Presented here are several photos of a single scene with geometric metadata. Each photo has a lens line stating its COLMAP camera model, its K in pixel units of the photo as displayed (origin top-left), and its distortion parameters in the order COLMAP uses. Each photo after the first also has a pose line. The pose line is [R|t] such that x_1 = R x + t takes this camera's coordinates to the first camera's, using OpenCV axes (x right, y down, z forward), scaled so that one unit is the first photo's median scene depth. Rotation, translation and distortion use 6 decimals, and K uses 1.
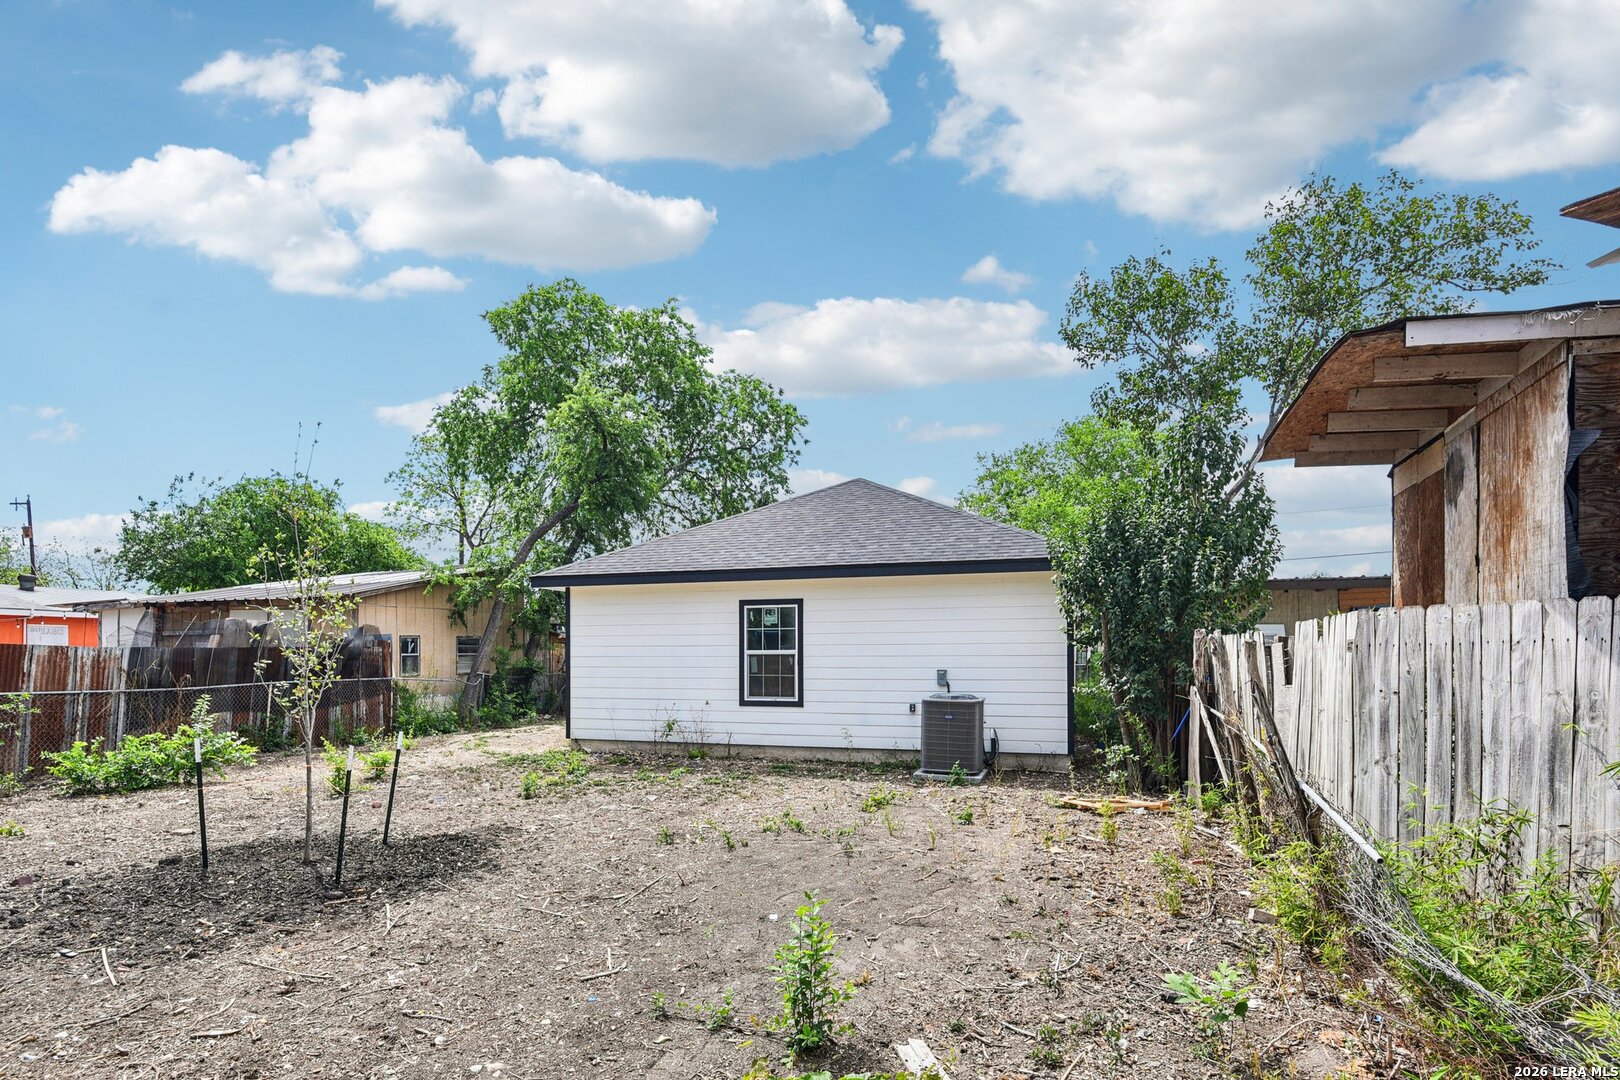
lens RADIAL K [[801.9, 0, 817.8], [0, 801.9, 595.3], [0, 0, 1]] dist [-0.017933, -0.000635]
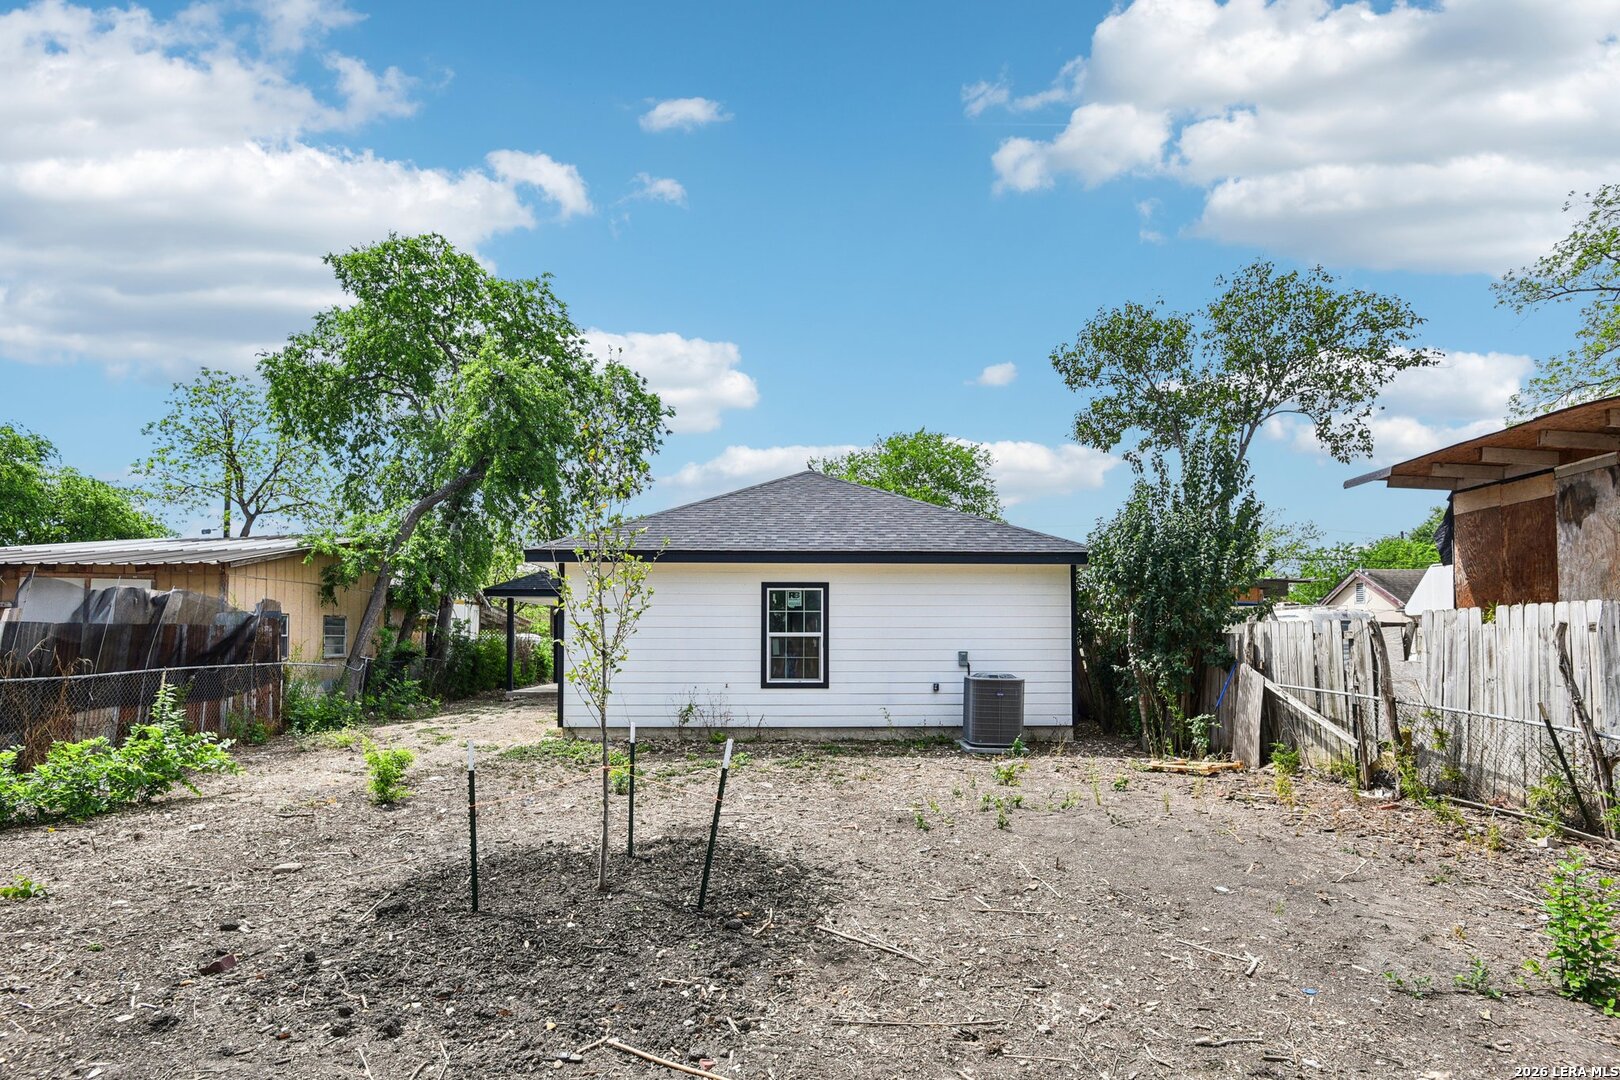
lens RADIAL K [[738.0, 0, 788.3], [0, 738.0, 574.5], [0, 0, 1]] dist [-0.014891, -0.000112]
pose [[0.946299, 0.033300, 0.321574, -0.365923], [-0.027992, 0.999385, -0.021117, 0.015150], [-0.322079, 0.010981, 0.946649, 0.119200]]
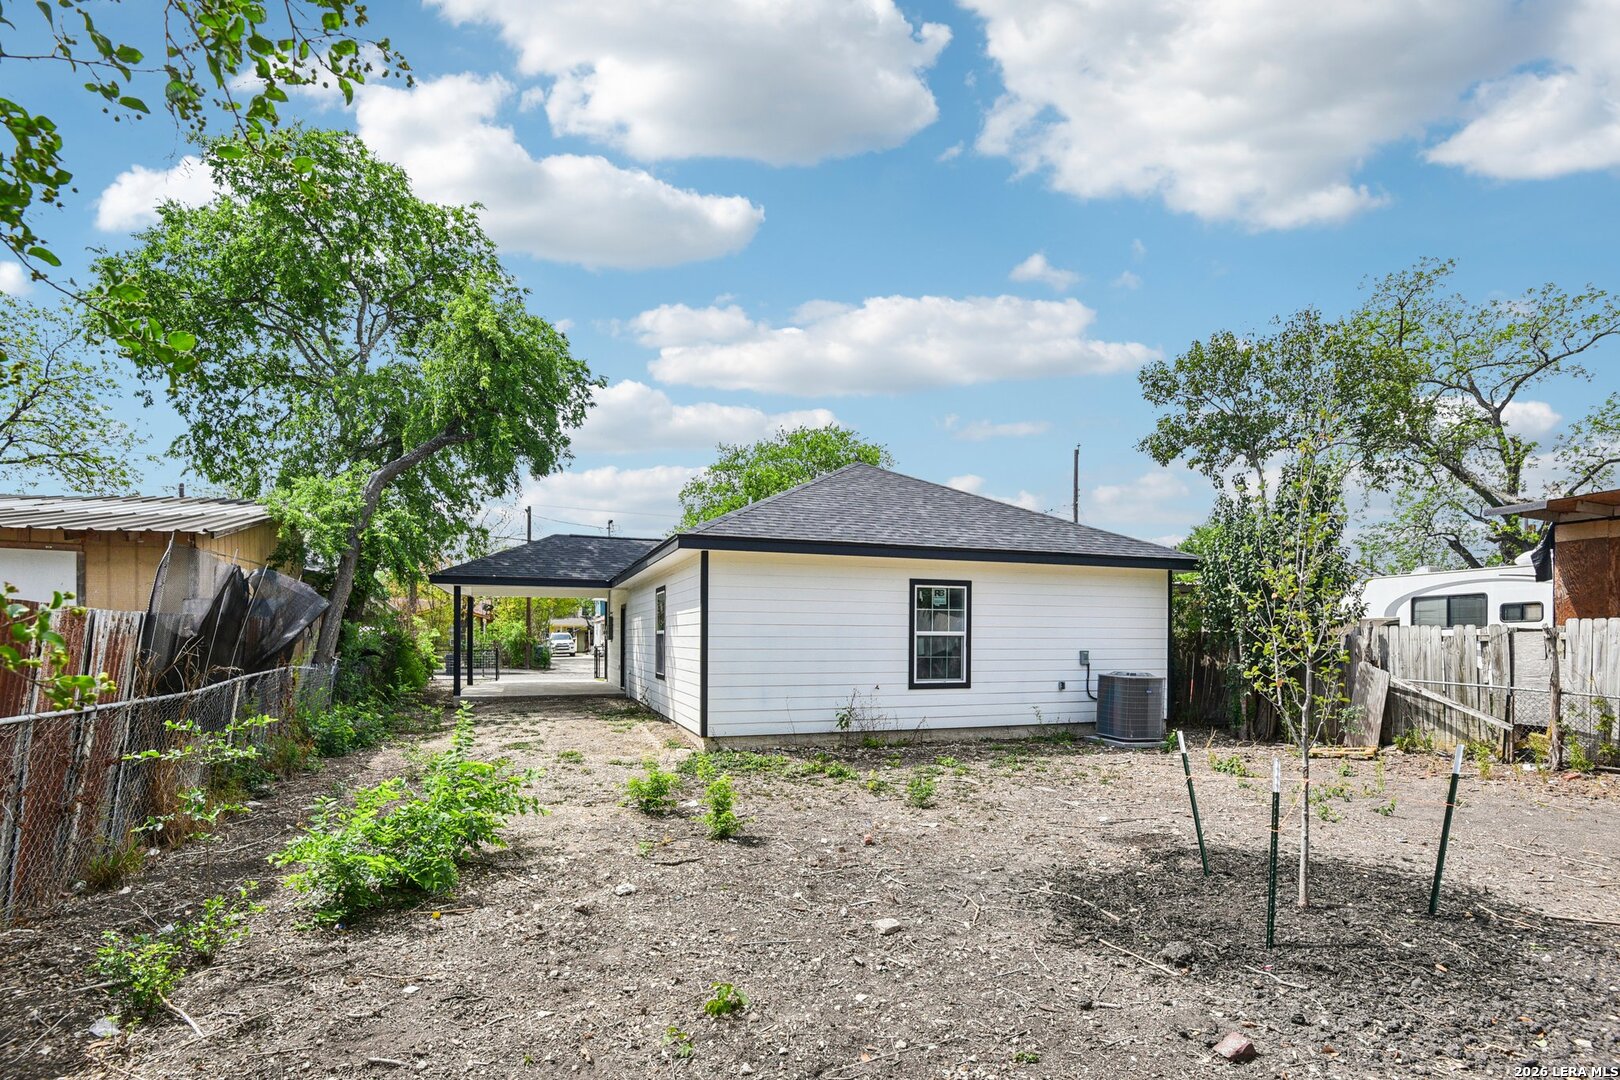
lens RADIAL K [[738.0, 0, 788.3], [0, 738.0, 574.5], [0, 0, 1]] dist [-0.014891, -0.000112]
pose [[0.808324, 0.055712, 0.586096, -0.738049], [-0.051285, 0.998391, -0.024173, 0.030121], [-0.586500, -0.010518, 0.809881, 0.374918]]
